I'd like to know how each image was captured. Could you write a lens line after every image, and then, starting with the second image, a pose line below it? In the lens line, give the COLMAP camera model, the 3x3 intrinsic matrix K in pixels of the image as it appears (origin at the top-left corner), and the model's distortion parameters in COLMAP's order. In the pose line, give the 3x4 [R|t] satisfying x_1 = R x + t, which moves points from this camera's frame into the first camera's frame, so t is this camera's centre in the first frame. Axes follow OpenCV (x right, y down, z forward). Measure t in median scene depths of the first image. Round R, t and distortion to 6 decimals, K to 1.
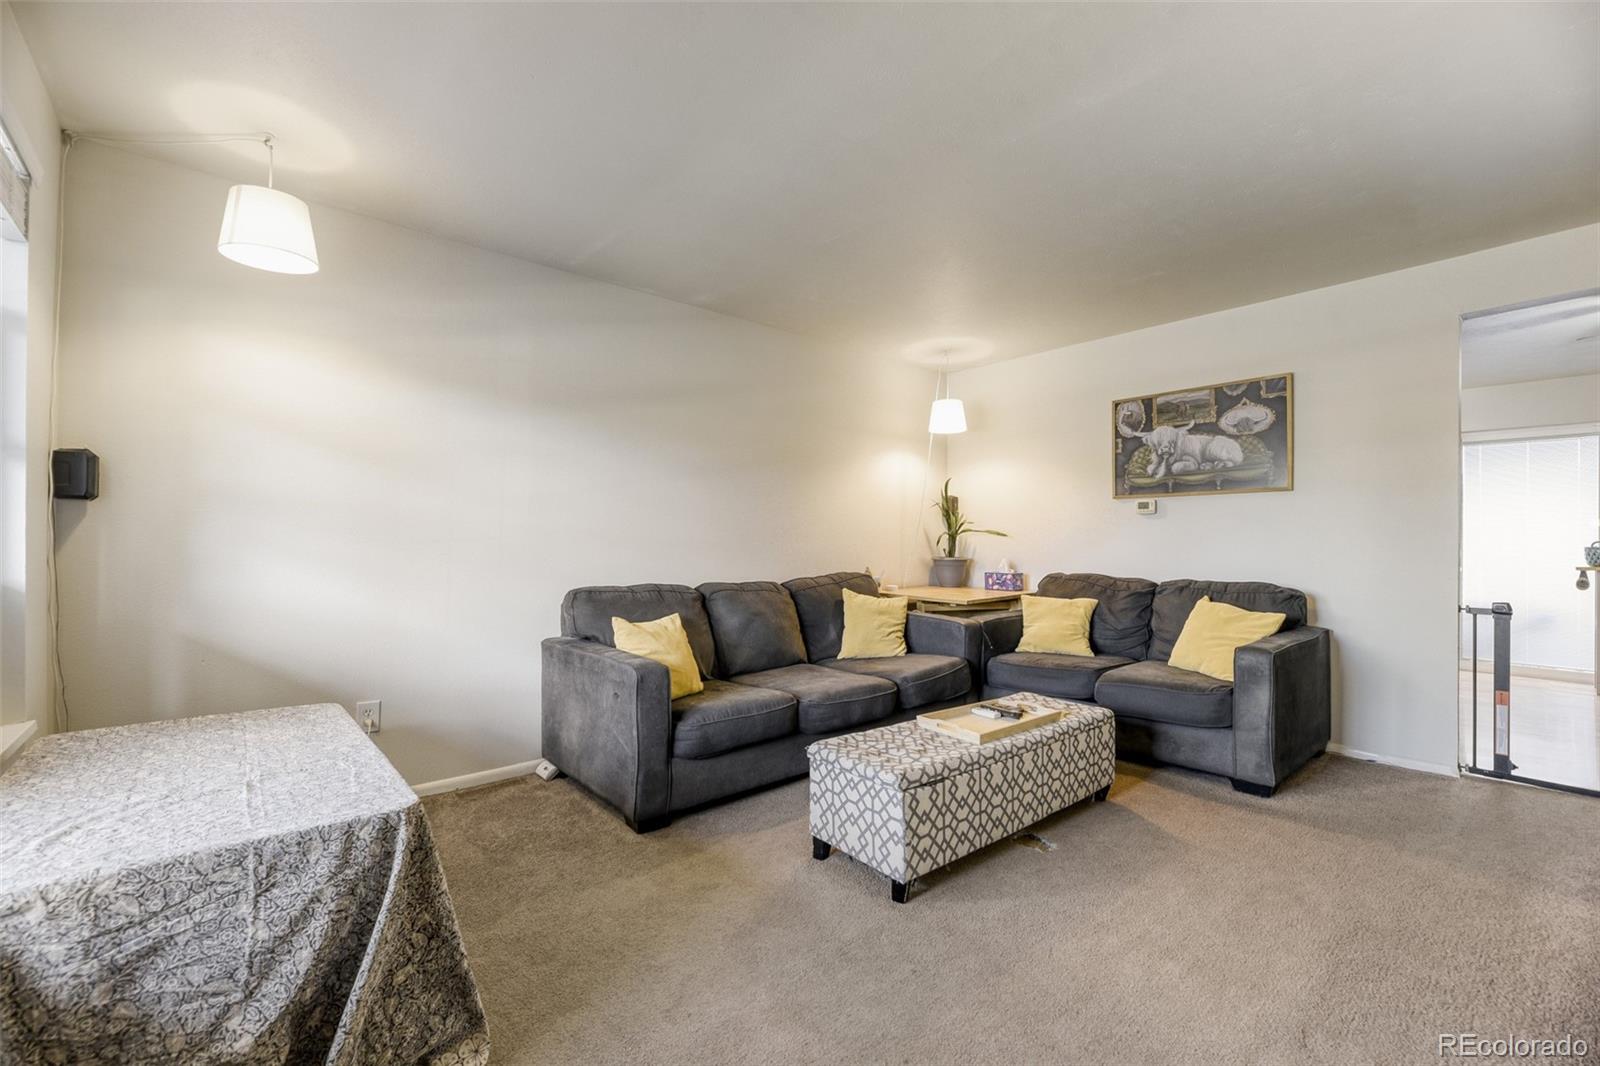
lens RADIAL K [[665.2, 0, 794.7], [0, 665.2, 546.8], [0, 0, 1]] dist [-0.000829, -0.002554]
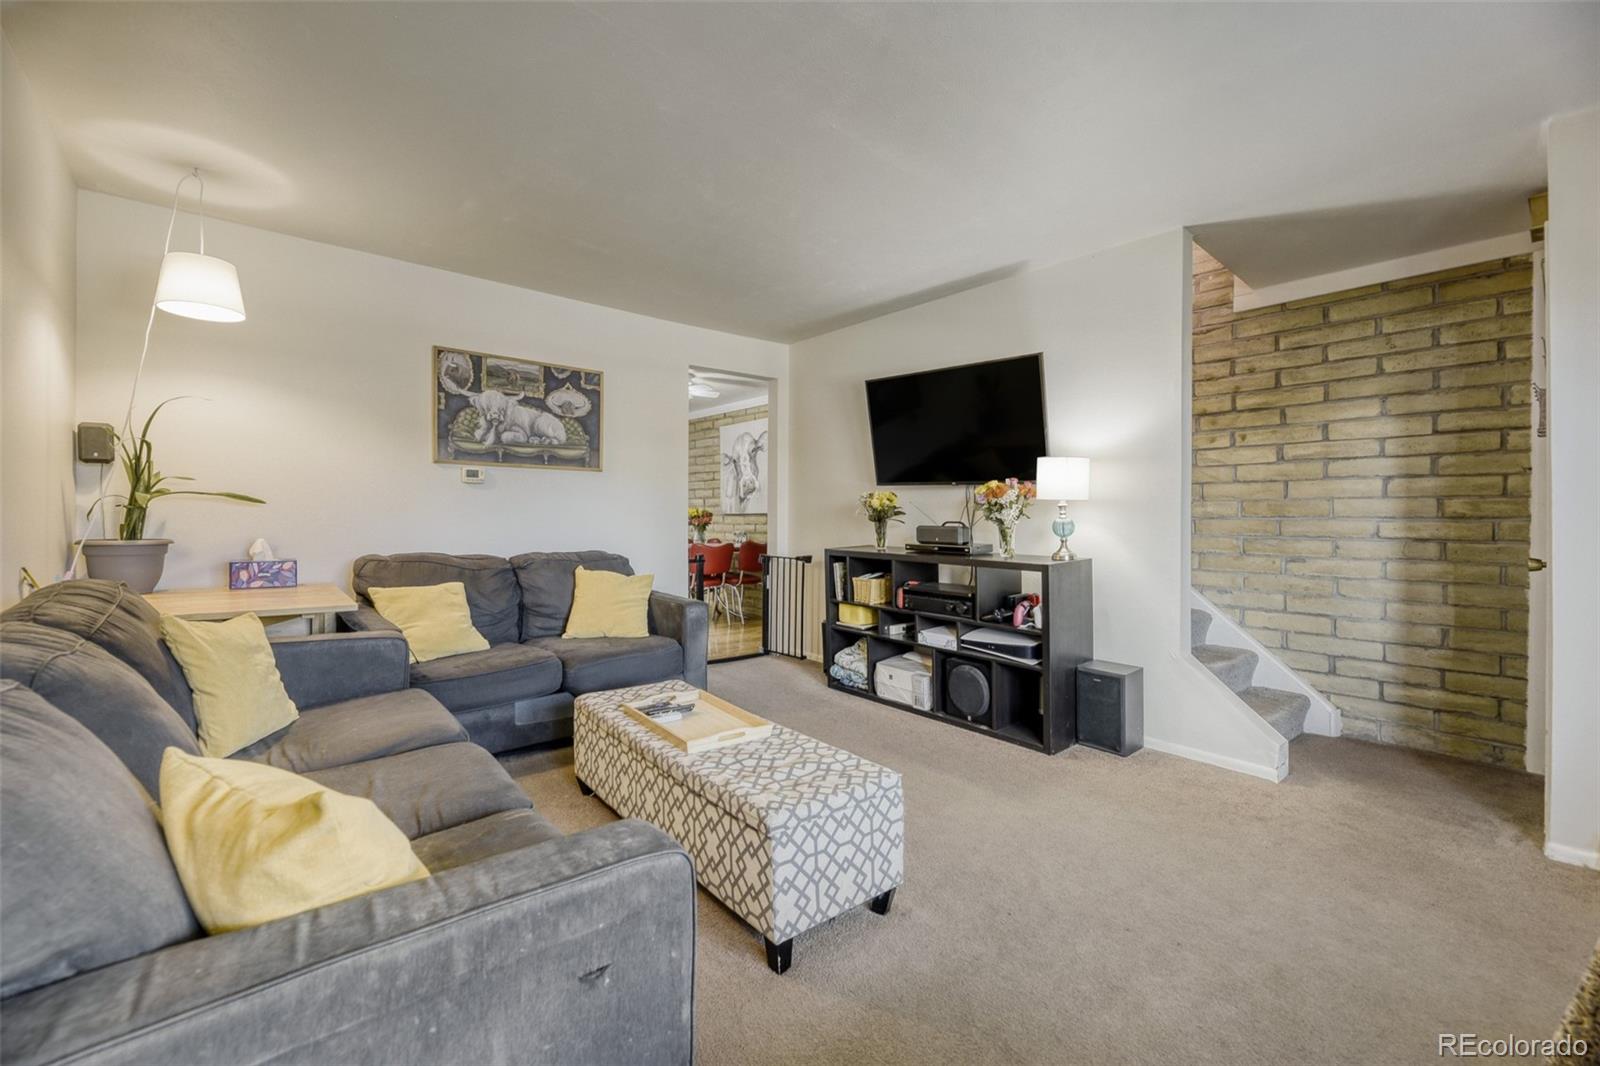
lens RADIAL K [[665.2, 0, 804.7], [0, 665.2, 524.0], [0, 0, 1]] dist [-0.000829, -0.002554]
pose [[-0.003611, -0.009941, 0.999944, -0.393404], [-0.003573, 0.999944, 0.009928, -0.005083], [-0.999987, -0.003537, -0.003647, 0.582888]]
